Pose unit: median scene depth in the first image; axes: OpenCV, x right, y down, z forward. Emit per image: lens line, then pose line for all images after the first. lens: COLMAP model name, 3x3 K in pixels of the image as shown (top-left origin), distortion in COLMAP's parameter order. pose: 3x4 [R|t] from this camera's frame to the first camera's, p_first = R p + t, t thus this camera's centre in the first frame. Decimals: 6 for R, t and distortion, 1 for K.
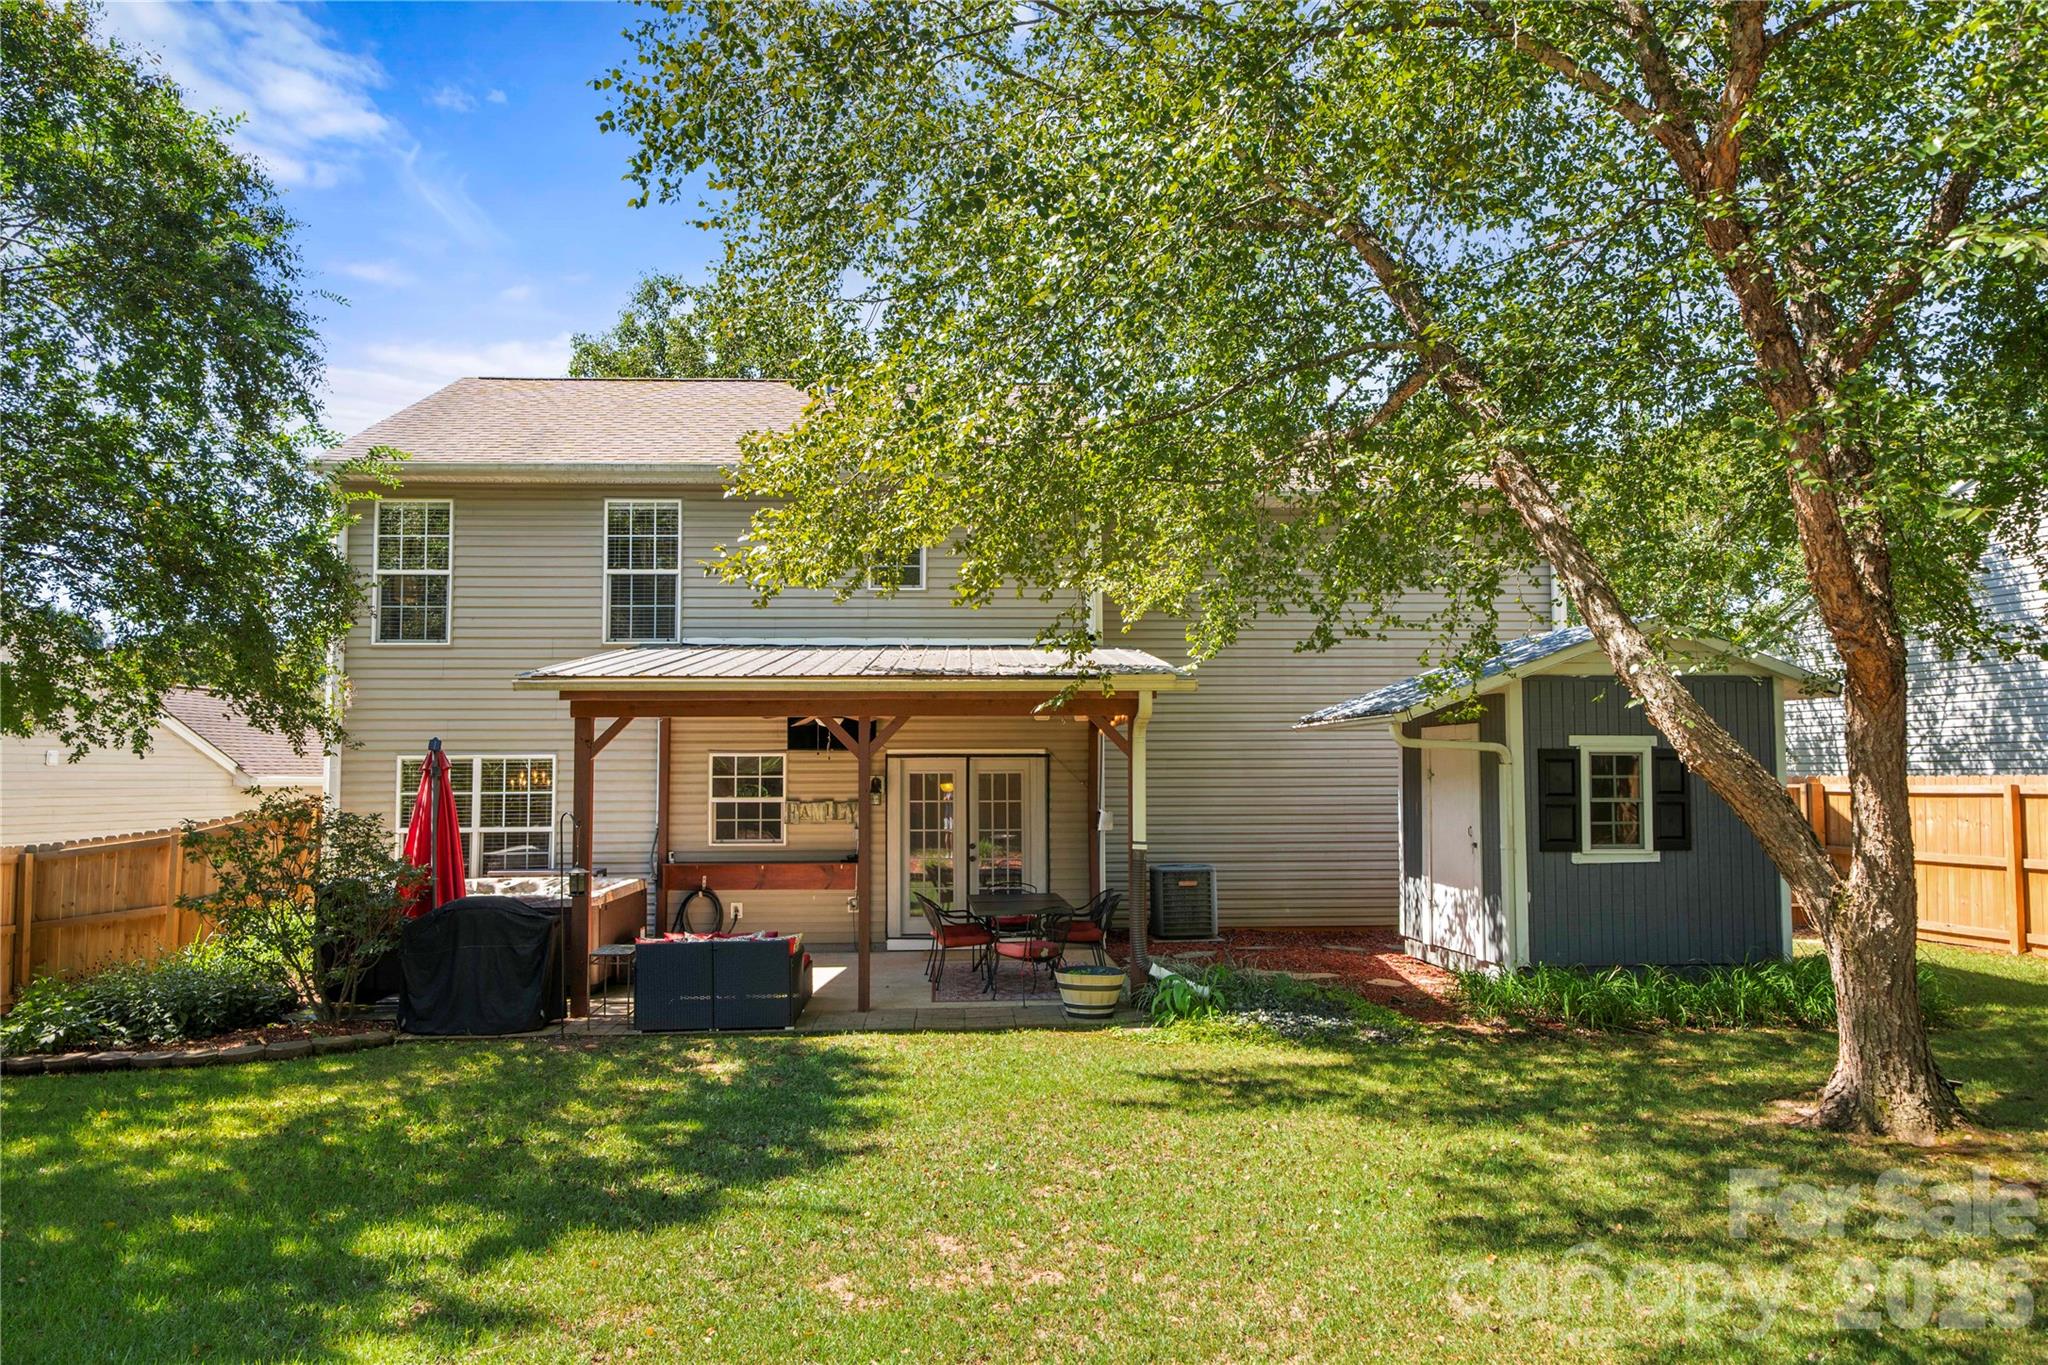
lens RADIAL K [[1347.1, 0, 1024.0], [0, 1347.1, 682.5], [0, 0, 1]] dist [0.001898, 0.000420]
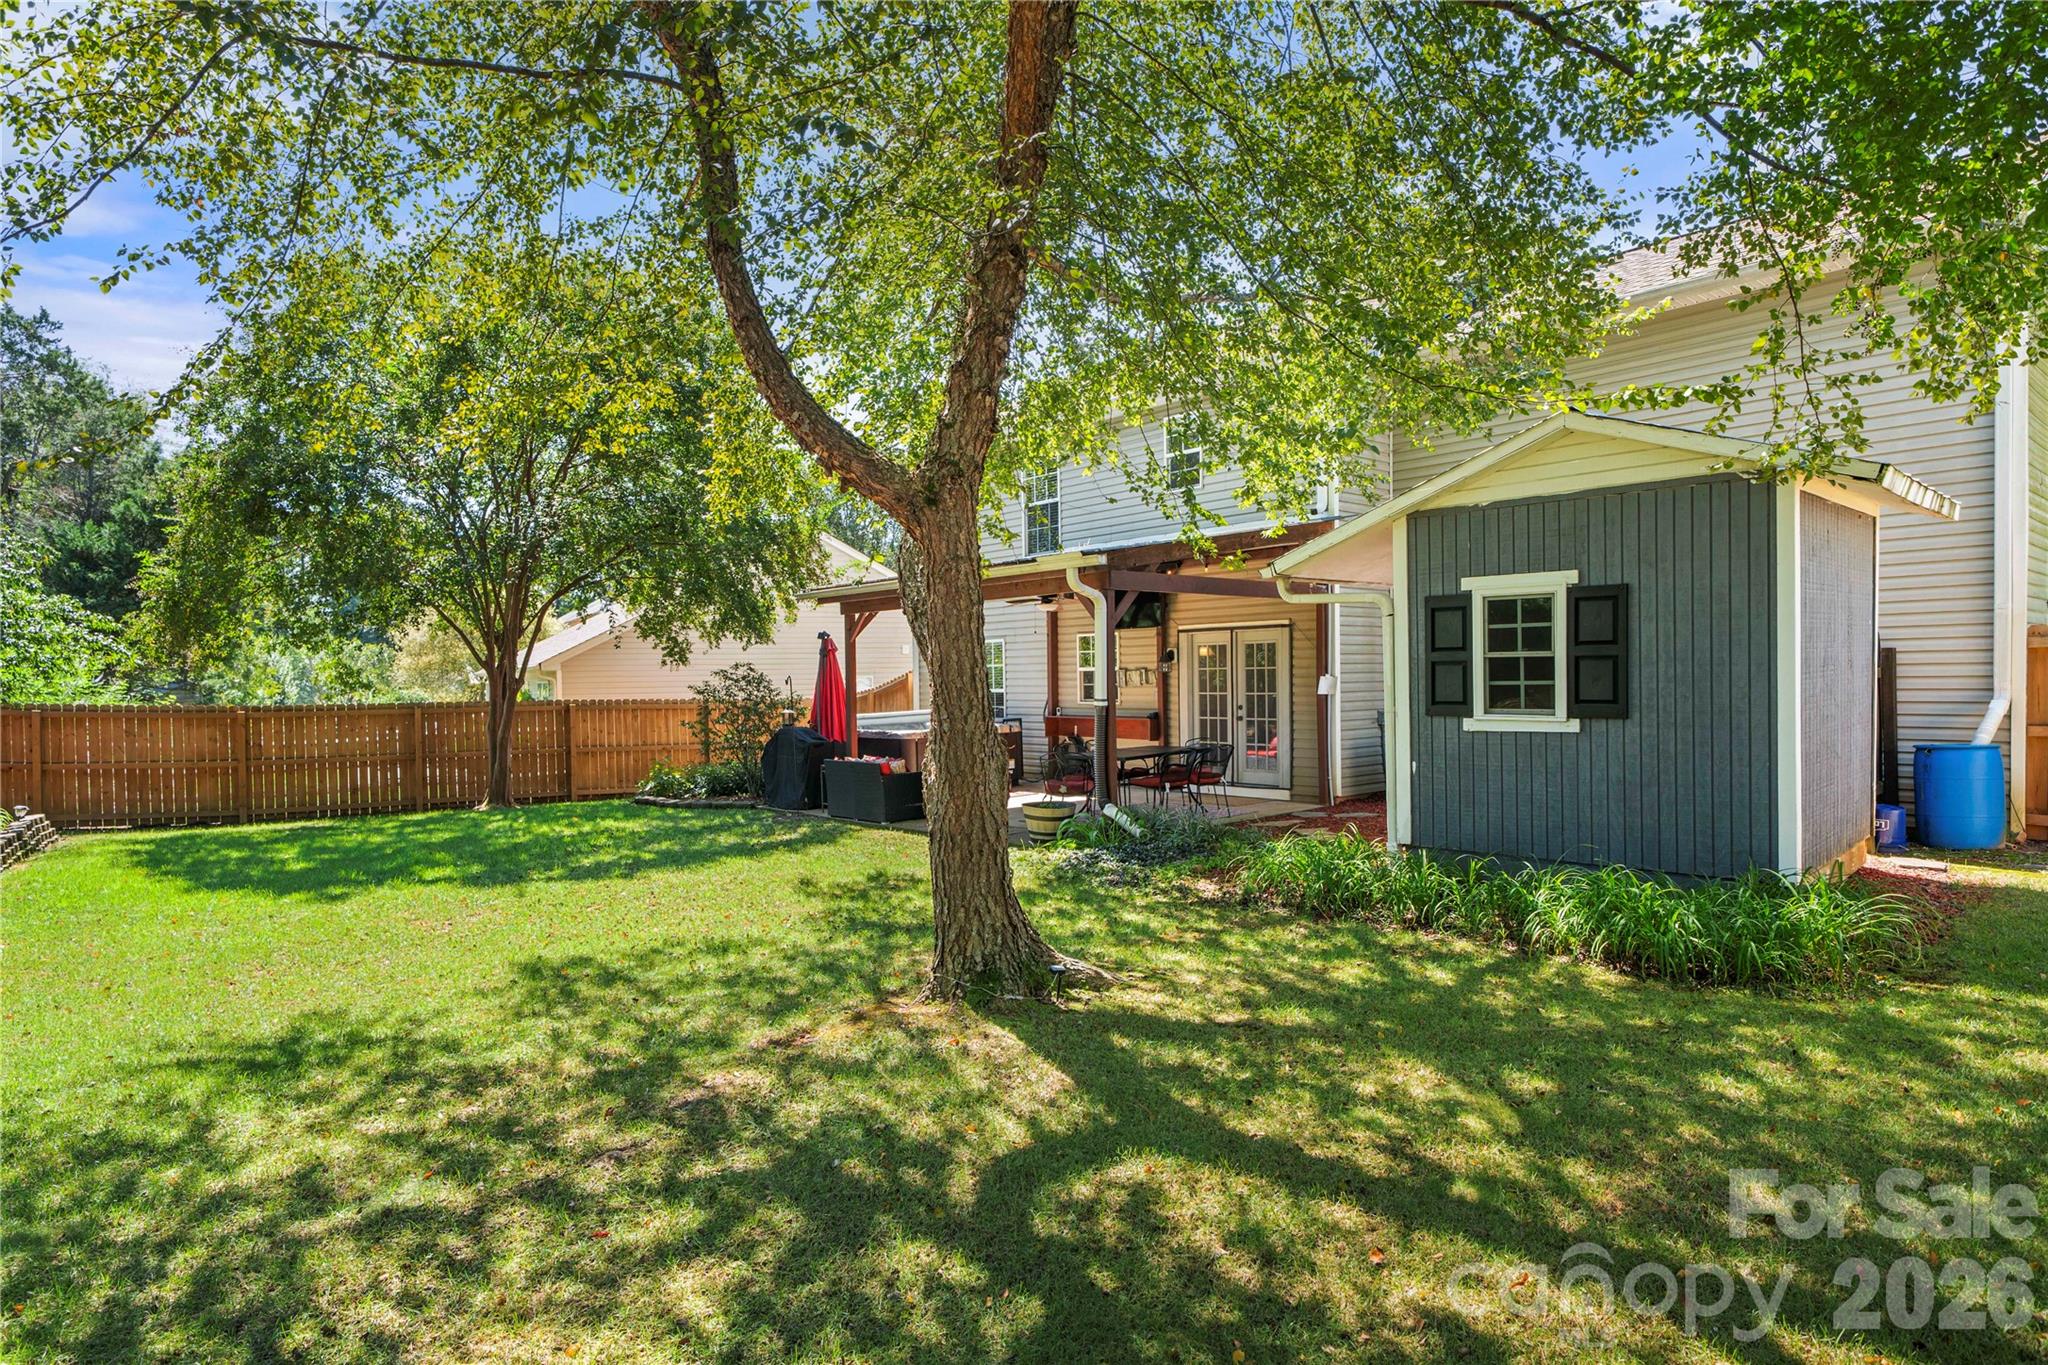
lens RADIAL K [[1127.7, 0, 1024.0], [0, 1127.7, 682.5], [0, 0, 1]] dist [0.001607, 0.000294]
pose [[0.624613, 0.001916, -0.780932, 0.600006], [0.064374, 0.996467, 0.053933, 0.037465], [0.778277, -0.083959, 0.622283, 0.269323]]
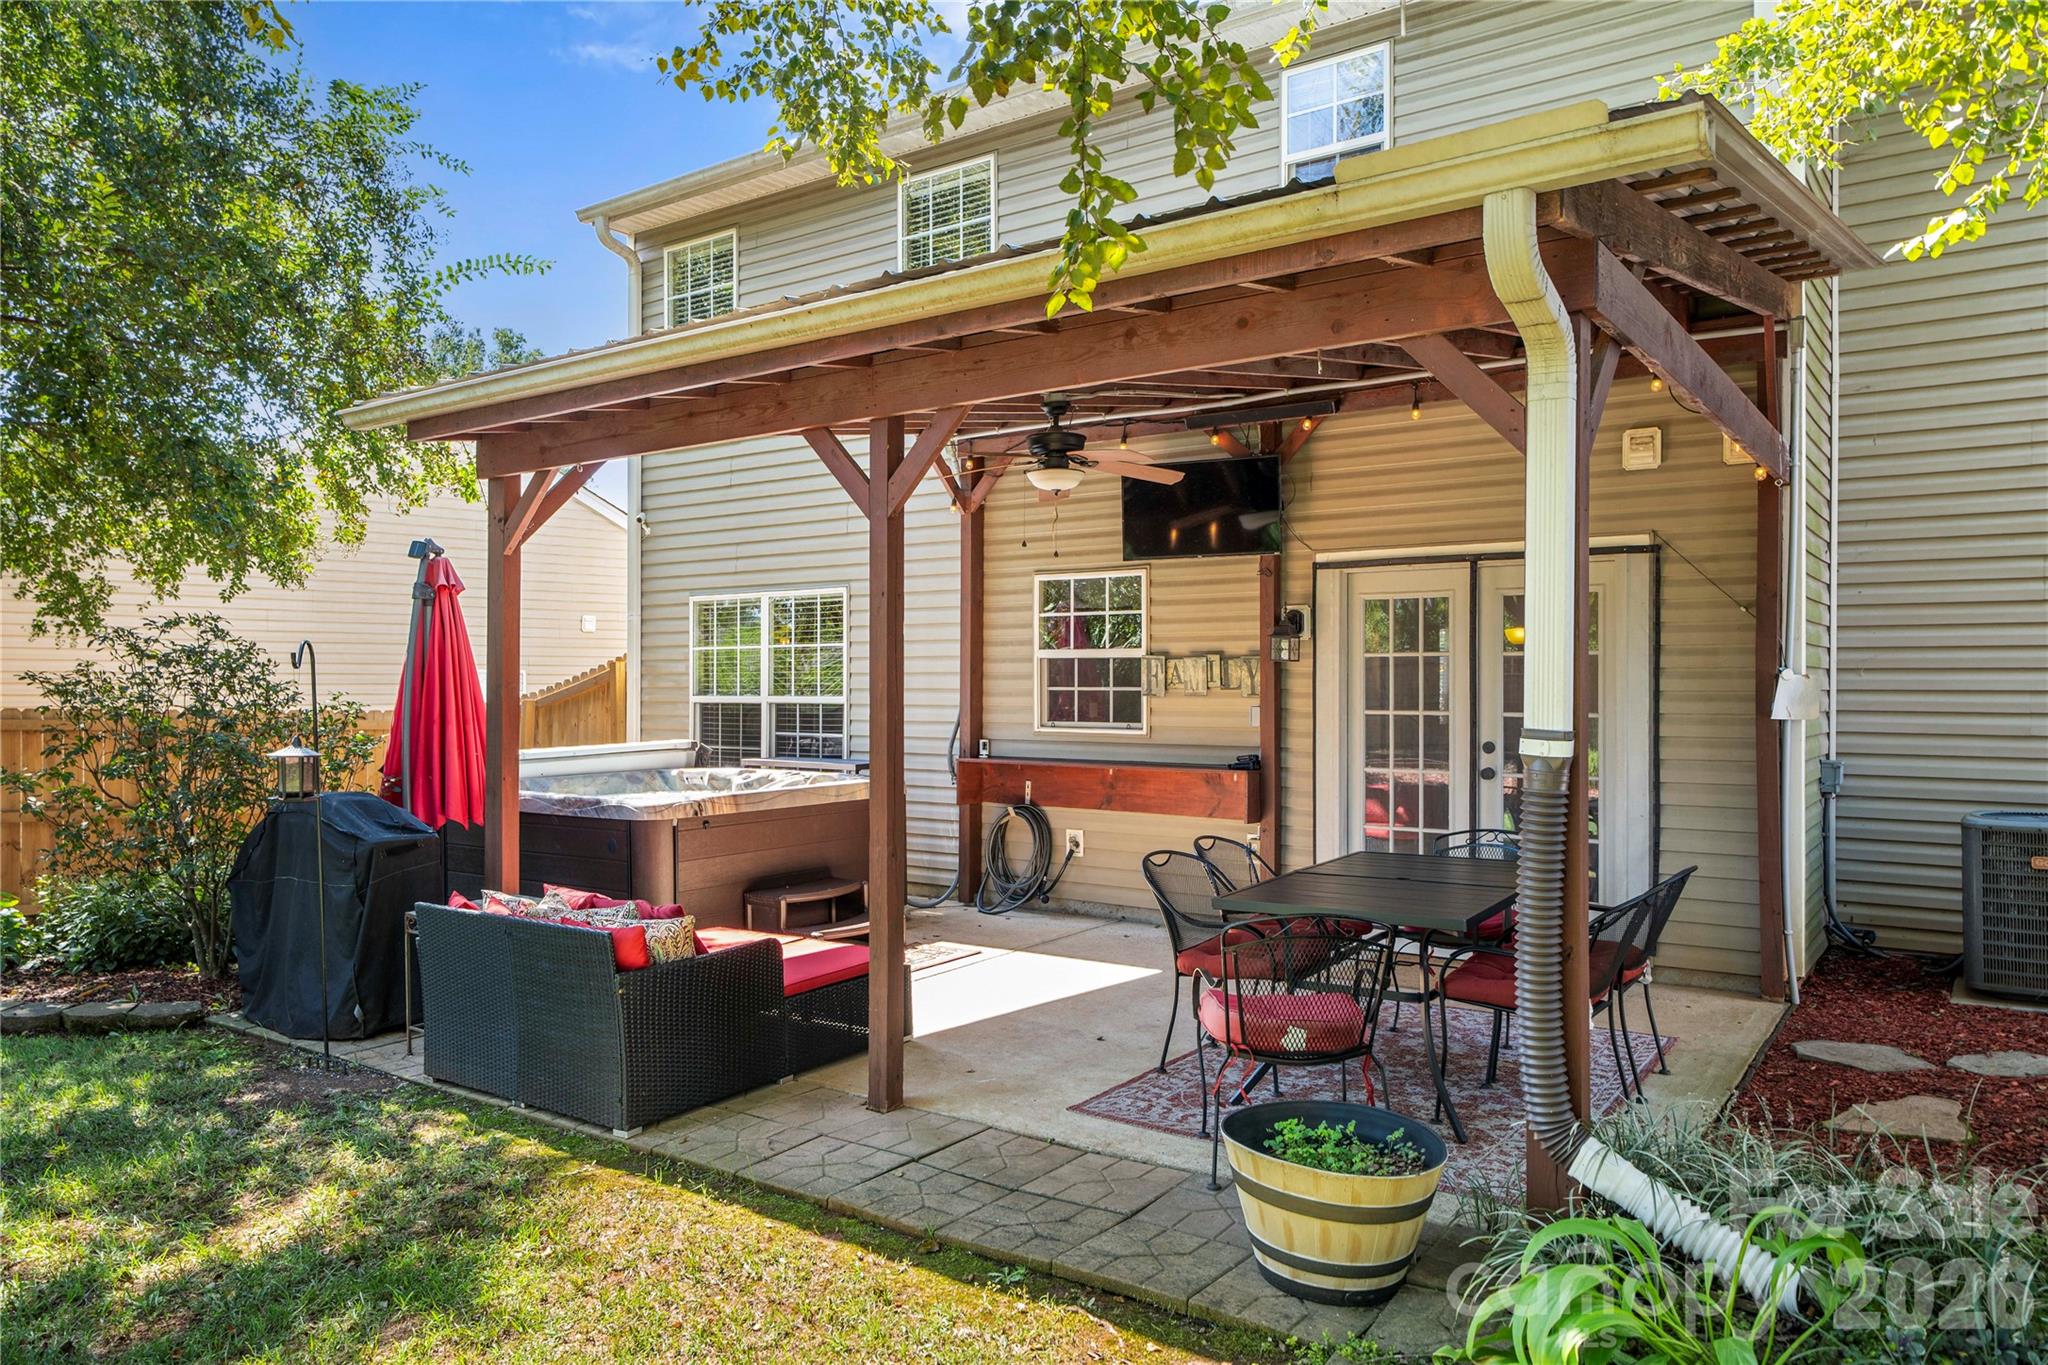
lens RADIAL K [[1347.1, 0, 1024.0], [0, 1347.1, 682.5], [0, 0, 1]] dist [0.001898, 0.000420]
pose [[0.790400, 0.004321, -0.612576, 0.126015], [0.034981, 0.998025, 0.052175, 0.068700], [0.611591, -0.062668, 0.788688, 0.530088]]
